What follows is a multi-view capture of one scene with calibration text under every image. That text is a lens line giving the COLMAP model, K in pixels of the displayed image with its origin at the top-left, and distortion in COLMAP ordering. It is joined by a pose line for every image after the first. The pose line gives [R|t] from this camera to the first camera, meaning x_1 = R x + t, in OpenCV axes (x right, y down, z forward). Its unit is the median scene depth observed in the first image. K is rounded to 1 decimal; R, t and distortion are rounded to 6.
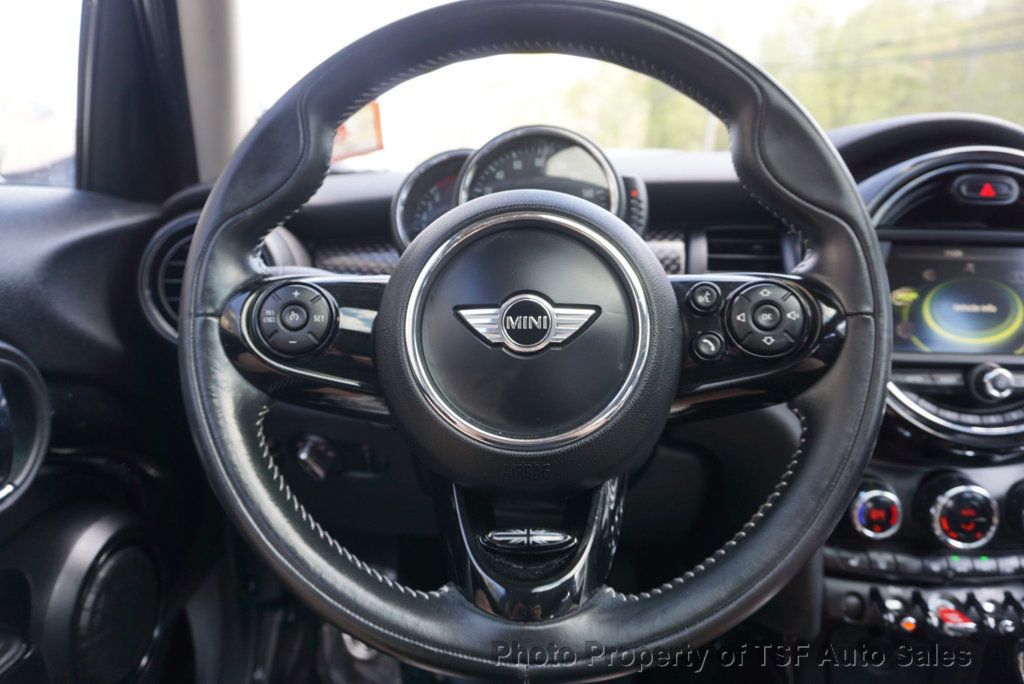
lens RADIAL K [[722.0, 0, 504.7], [0, 722.0, 339.4], [0, 0, 1]] dist [-0.028720, 0.007607]
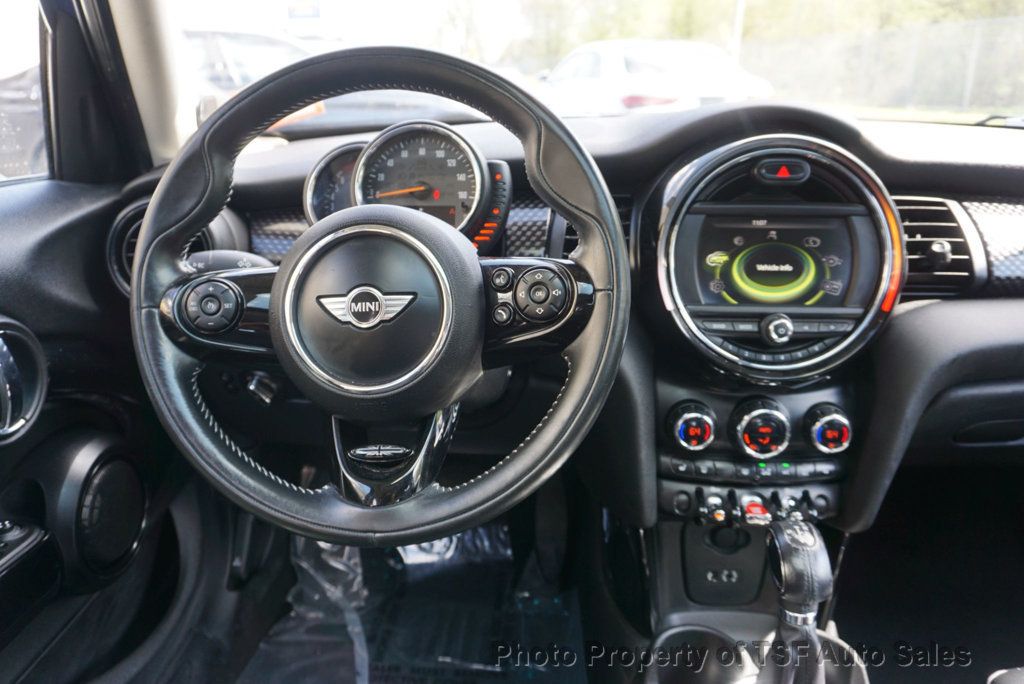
lens RADIAL K [[766.4, 0, 502.6], [0, 766.4, 342.2], [0, 0, 1]] dist [-0.027808, 0.018133]
pose [[0.999557, -0.012133, -0.027177, 0.232996], [0.015639, 0.991029, 0.132726, -0.103143], [0.025323, -0.133092, 0.990780, -0.348618]]
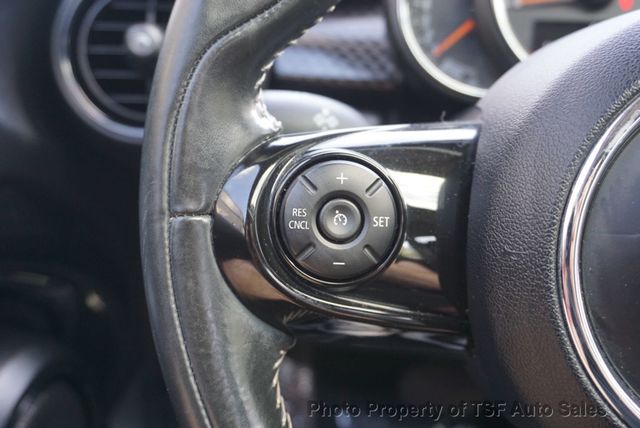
lens RADIAL K [[639.8, 0, 317.8], [0, 639.8, 214.9], [0, 0, 1]] dist [-0.001130, 0.000000]
pose [[0.997551, 0.023249, -0.065972, -0.189430], [-0.010238, 0.981520, 0.191087, -0.090917], [0.069195, -0.189944, 0.979354, 0.341327]]
